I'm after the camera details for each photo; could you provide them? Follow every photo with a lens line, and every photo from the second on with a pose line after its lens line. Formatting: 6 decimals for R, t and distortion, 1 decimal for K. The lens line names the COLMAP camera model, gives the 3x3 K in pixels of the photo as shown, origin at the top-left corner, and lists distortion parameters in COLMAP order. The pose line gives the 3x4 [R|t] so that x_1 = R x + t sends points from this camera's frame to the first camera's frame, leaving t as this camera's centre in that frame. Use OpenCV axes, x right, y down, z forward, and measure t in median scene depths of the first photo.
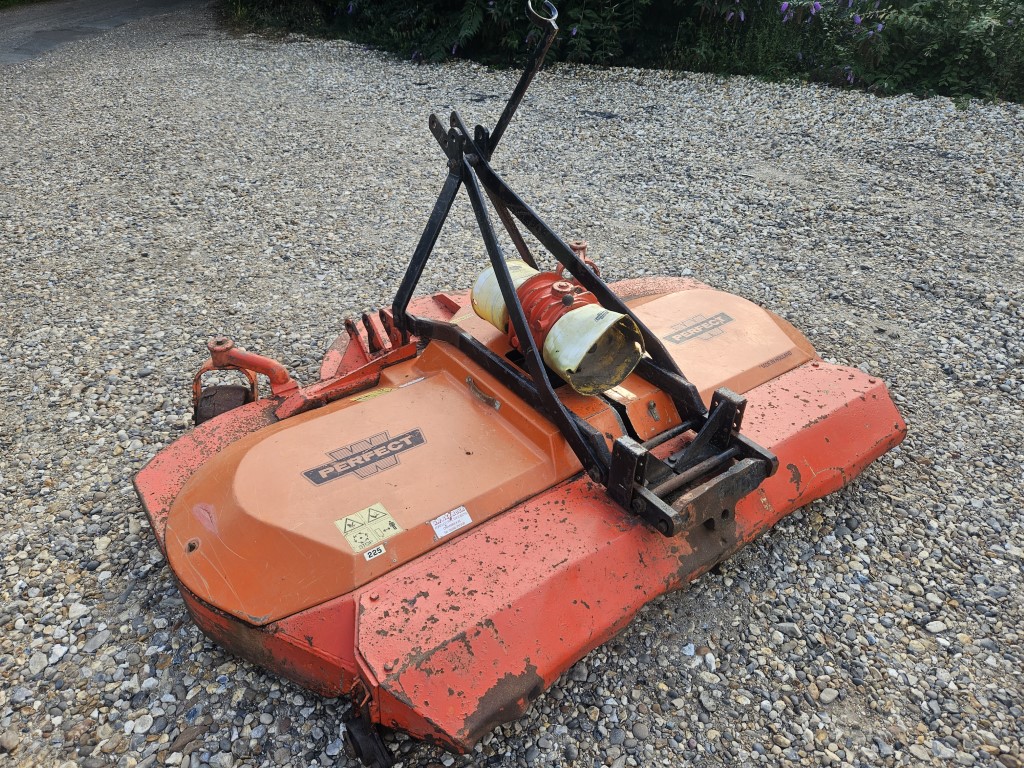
lens RADIAL K [[693.1, 0, 511.8], [0, 693.1, 389.7], [0, 0, 1]] dist [0.068758, -0.057207]
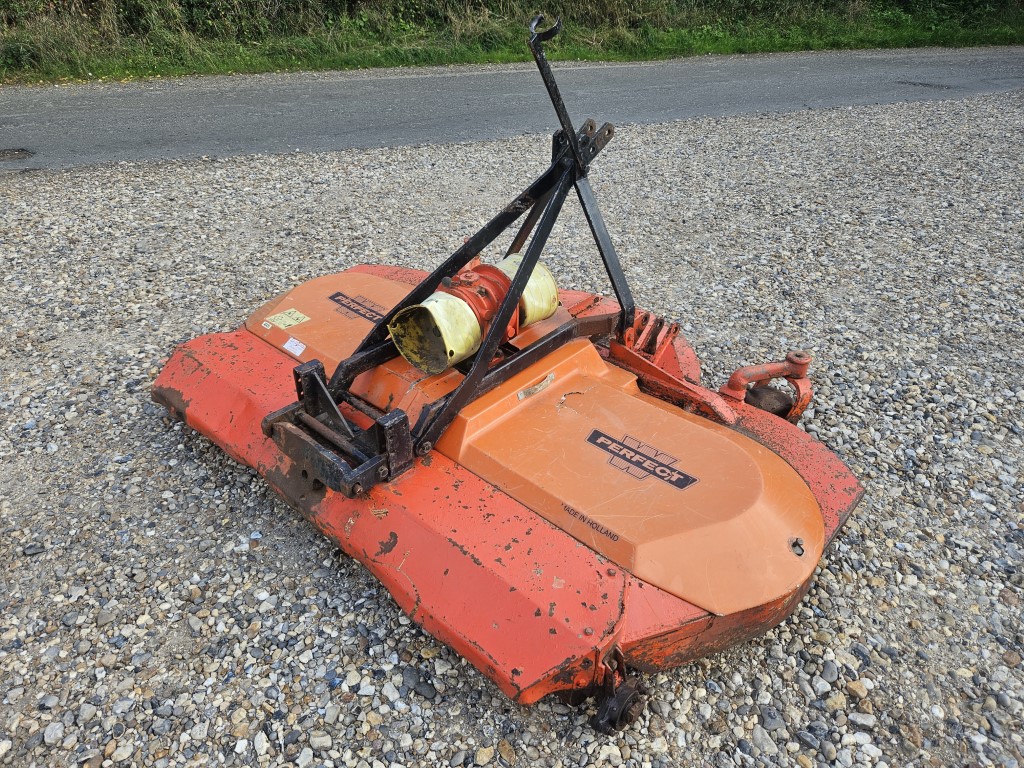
lens RADIAL K [[693.1, 0, 511.8], [0, 693.1, 389.7], [0, 0, 1]] dist [0.068758, -0.057207]
pose [[0.176925, 0.519857, -0.835731, 1.097787], [-0.546568, 0.758055, 0.355831, -0.444940], [0.818512, 0.393828, 0.418256, 0.686783]]
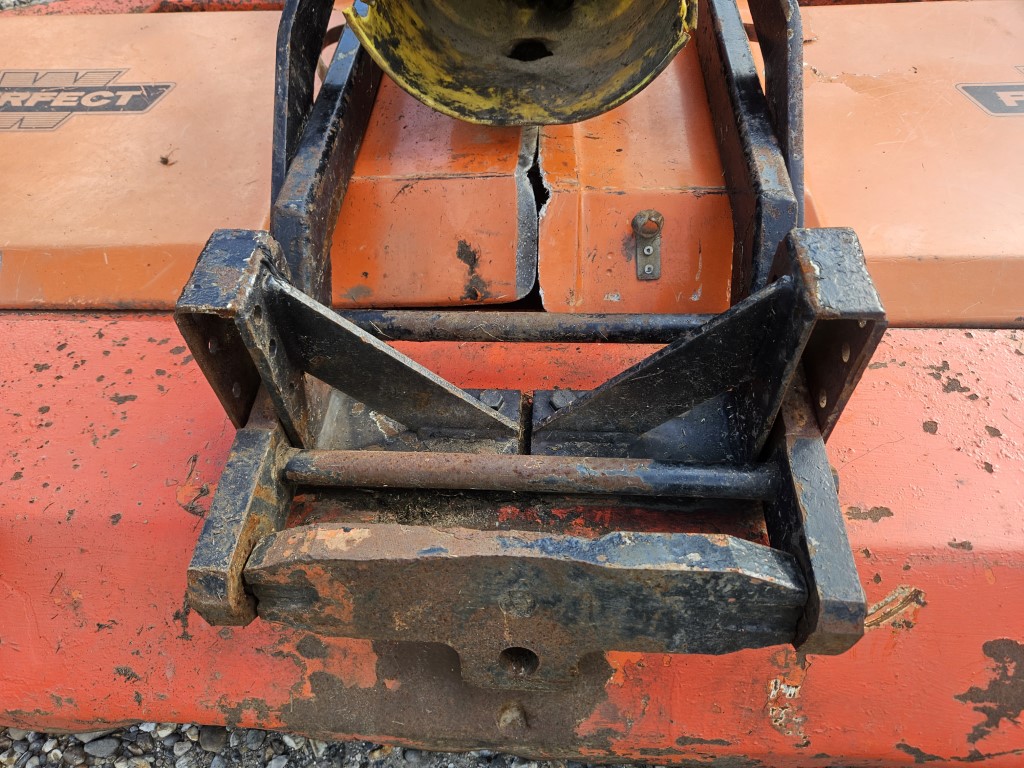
lens RADIAL K [[693.1, 0, 511.8], [0, 693.1, 389.7], [0, 0, 1]] dist [0.068758, -0.057207]
pose [[0.761043, 0.462623, -0.454745, 0.340980], [-0.305684, 0.874051, 0.377613, -0.012238], [0.572163, -0.148372, 0.806607, 0.726105]]
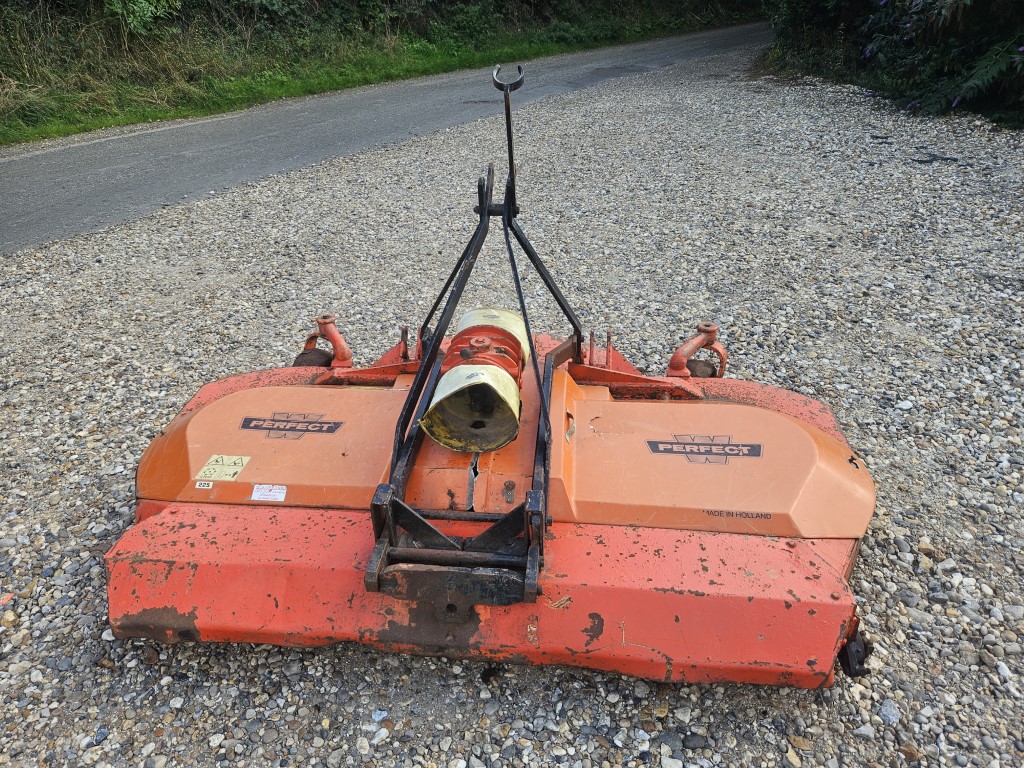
lens RADIAL K [[692.2, 0, 500.9], [0, 692.2, 408.0], [0, 0, 1]] dist [0.069030, -0.058335]
pose [[0.720225, 0.328457, -0.611058, 0.759778], [-0.341865, 0.934481, 0.099364, -0.172386], [0.603659, 0.137335, 0.785324, 0.243948]]
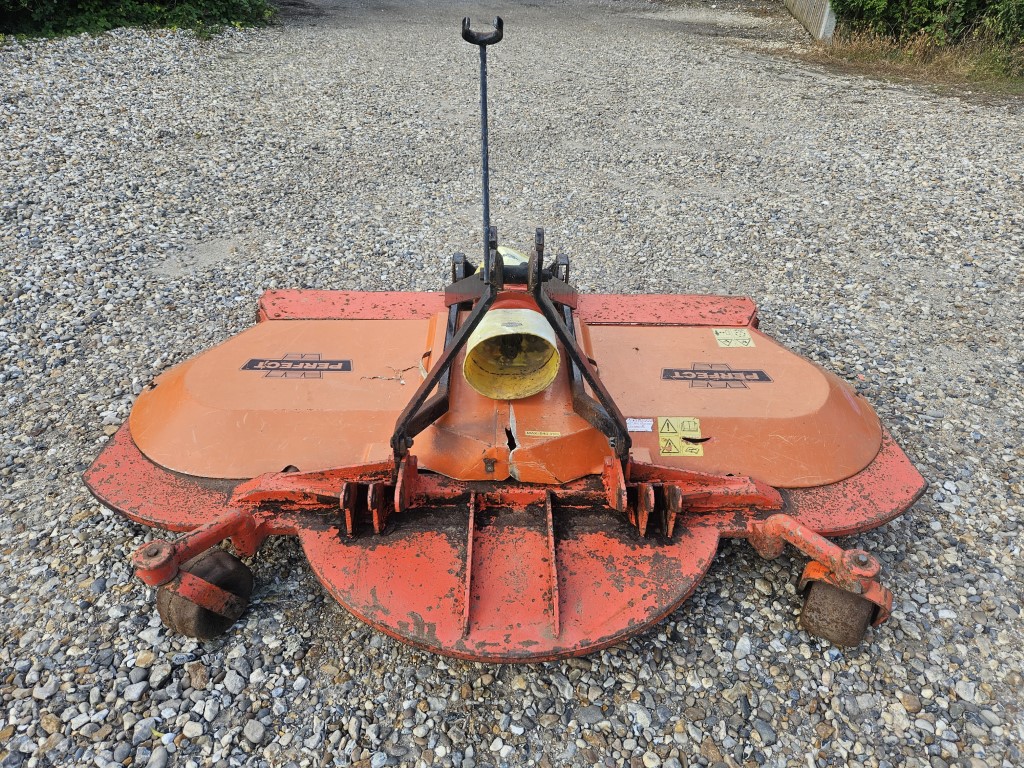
lens RADIAL K [[674.2, 0, 512.0], [0, 674.2, 384.0], [0, 0, 1]] dist [0.066382, -0.051773]
pose [[-0.795387, -0.390359, 0.463659, -0.448989], [0.301334, 0.409061, 0.861317, -0.945050], [-0.525887, 0.824797, -0.207733, 1.362504]]
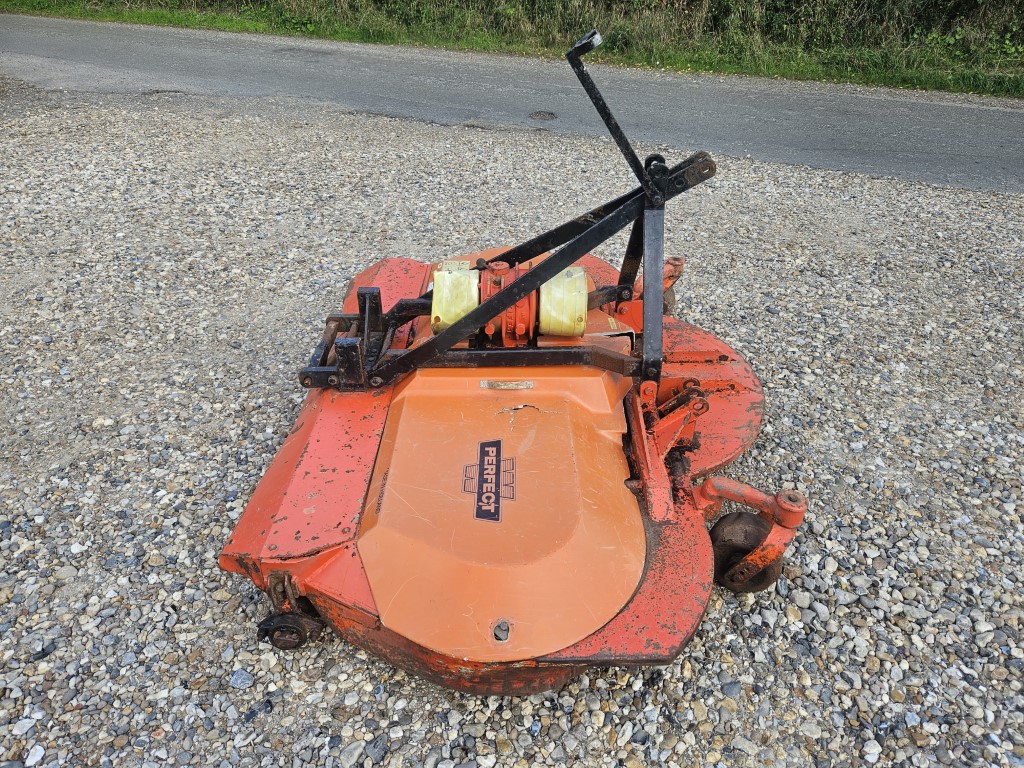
lens RADIAL K [[687.2, 0, 507.1], [0, 687.2, 385.7], [0, 0, 1]] dist [0.067272, -0.057957]
pose [[-0.617189, 0.407758, -0.672912, 0.935012], [-0.452715, 0.515453, 0.727570, -0.901681], [0.643527, 0.753685, -0.133534, 1.338642]]
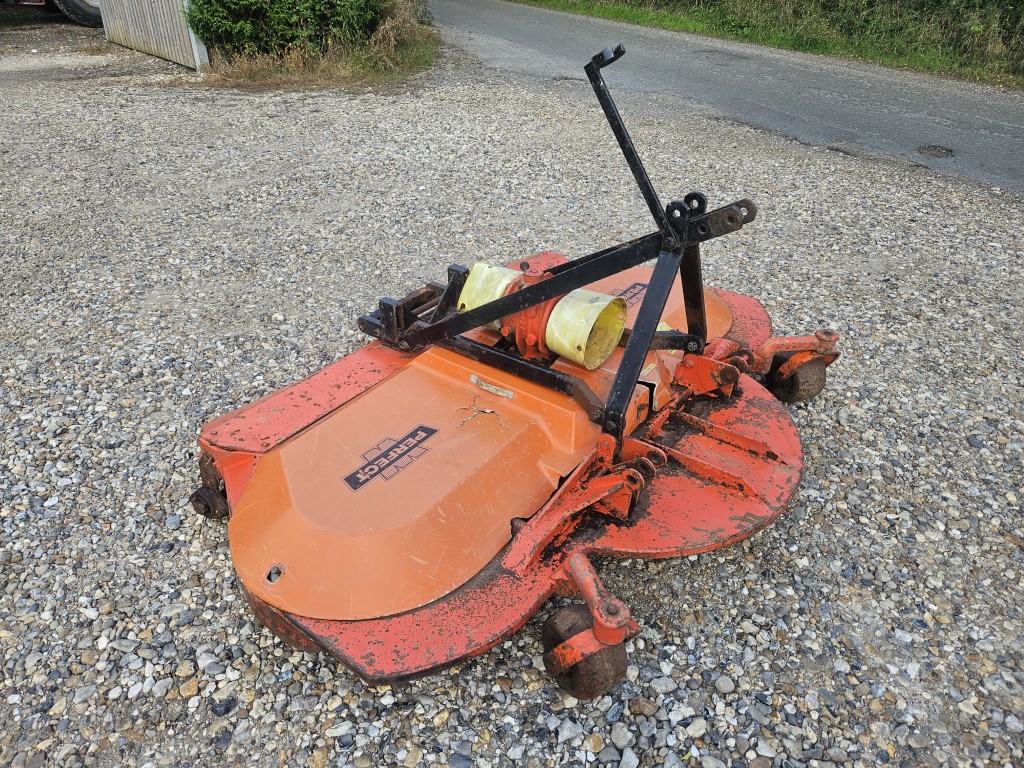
lens RADIAL K [[679.5, 0, 494.9], [0, 679.5, 383.0], [0, 0, 1]] dist [0.068081, -0.055928]
pose [[-0.966632, 0.113575, -0.229618, 0.419889], [-0.166844, 0.401046, 0.900736, -1.090595], [0.194388, 0.908990, -0.368714, 1.595298]]
